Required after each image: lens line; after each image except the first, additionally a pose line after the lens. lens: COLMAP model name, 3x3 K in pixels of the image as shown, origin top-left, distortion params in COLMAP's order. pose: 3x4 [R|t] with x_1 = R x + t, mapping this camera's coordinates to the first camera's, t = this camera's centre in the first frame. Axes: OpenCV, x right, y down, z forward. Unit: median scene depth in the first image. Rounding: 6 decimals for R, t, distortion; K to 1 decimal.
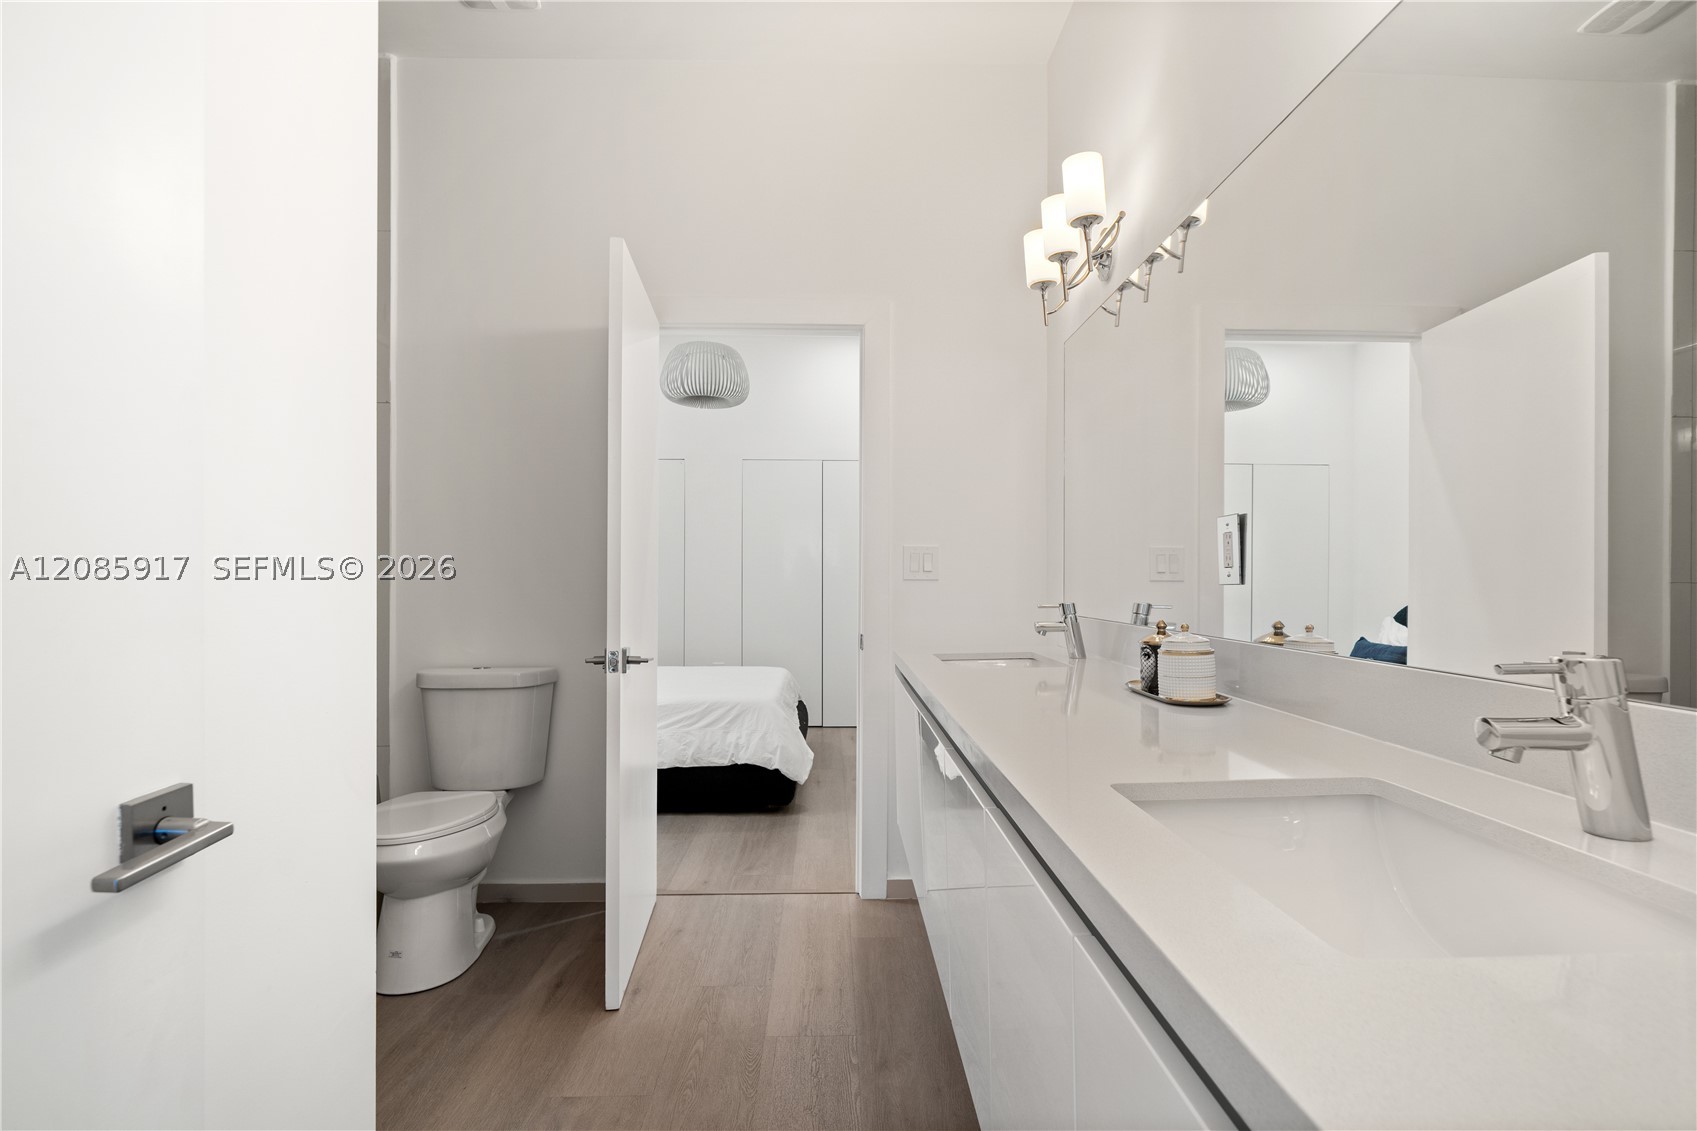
lens RADIAL K [[832.5, 0, 848.7], [0, 832.5, 574.1], [0, 0, 1]] dist [-0.000386, 0.000010]
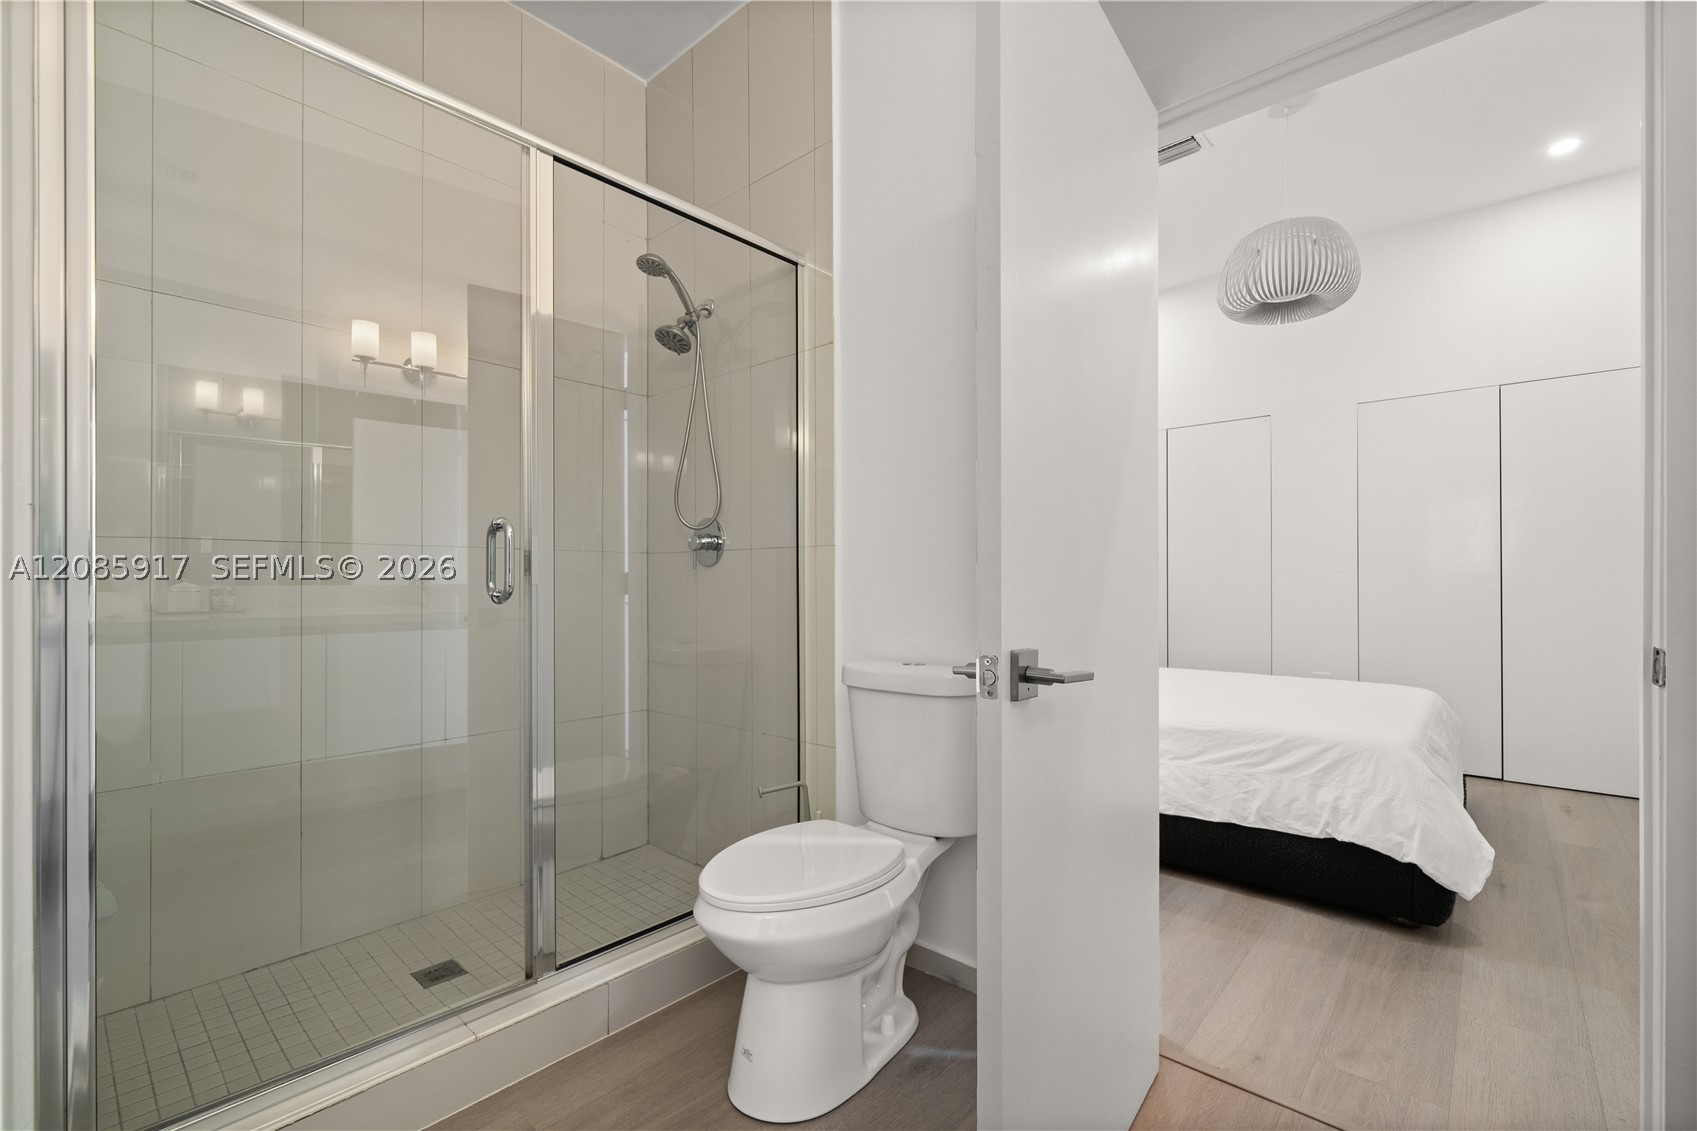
lens RADIAL K [[733.0, 0, 853.6], [0, 733.0, 578.5], [0, 0, 1]] dist [0.001688, -0.000294]
pose [[0.735383, -0.004719, -0.677636, -0.023321], [0.007308, 0.999973, 0.000967, 0.024224], [0.677613, -0.005663, 0.735397, 0.332617]]
